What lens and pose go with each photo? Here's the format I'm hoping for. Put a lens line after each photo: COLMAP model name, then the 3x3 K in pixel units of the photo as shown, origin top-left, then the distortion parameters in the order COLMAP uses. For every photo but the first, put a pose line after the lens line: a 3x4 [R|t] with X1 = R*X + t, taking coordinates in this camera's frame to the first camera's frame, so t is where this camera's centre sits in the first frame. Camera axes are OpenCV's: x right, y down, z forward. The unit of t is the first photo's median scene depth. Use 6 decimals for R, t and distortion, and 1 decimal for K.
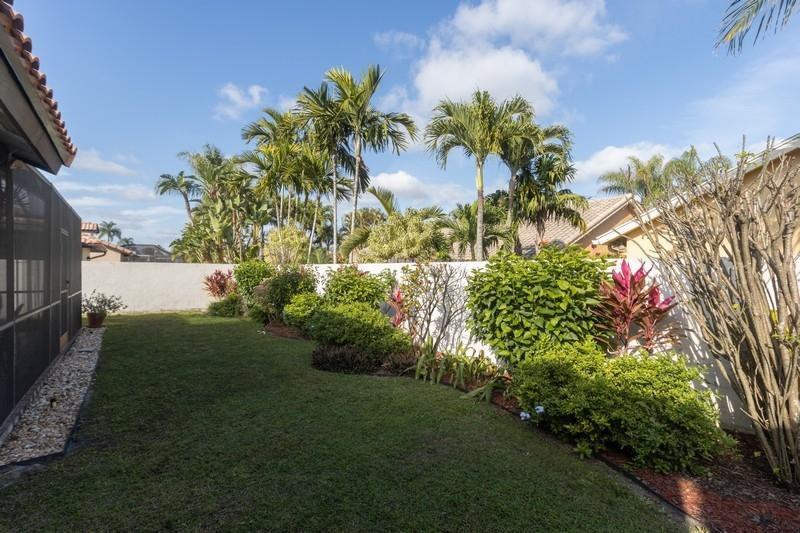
lens RADIAL K [[385.5, 0, 400.0], [0, 385.5, 268.3], [0, 0, 1]] dist [0.004449, -0.002839]
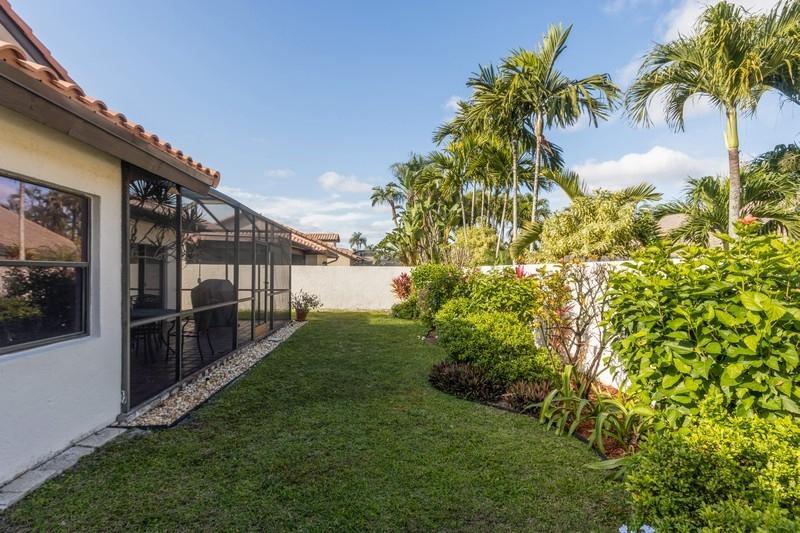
lens RADIAL K [[402.8, 0, 397.6], [0, 402.8, 267.5], [0, 0, 1]] dist [-0.013457, 0.001762]
pose [[0.823229, -0.010107, -0.567620, 0.140149], [0.006448, 0.999943, -0.008453, -0.000004], [0.567673, 0.003299, 0.823247, 0.122691]]
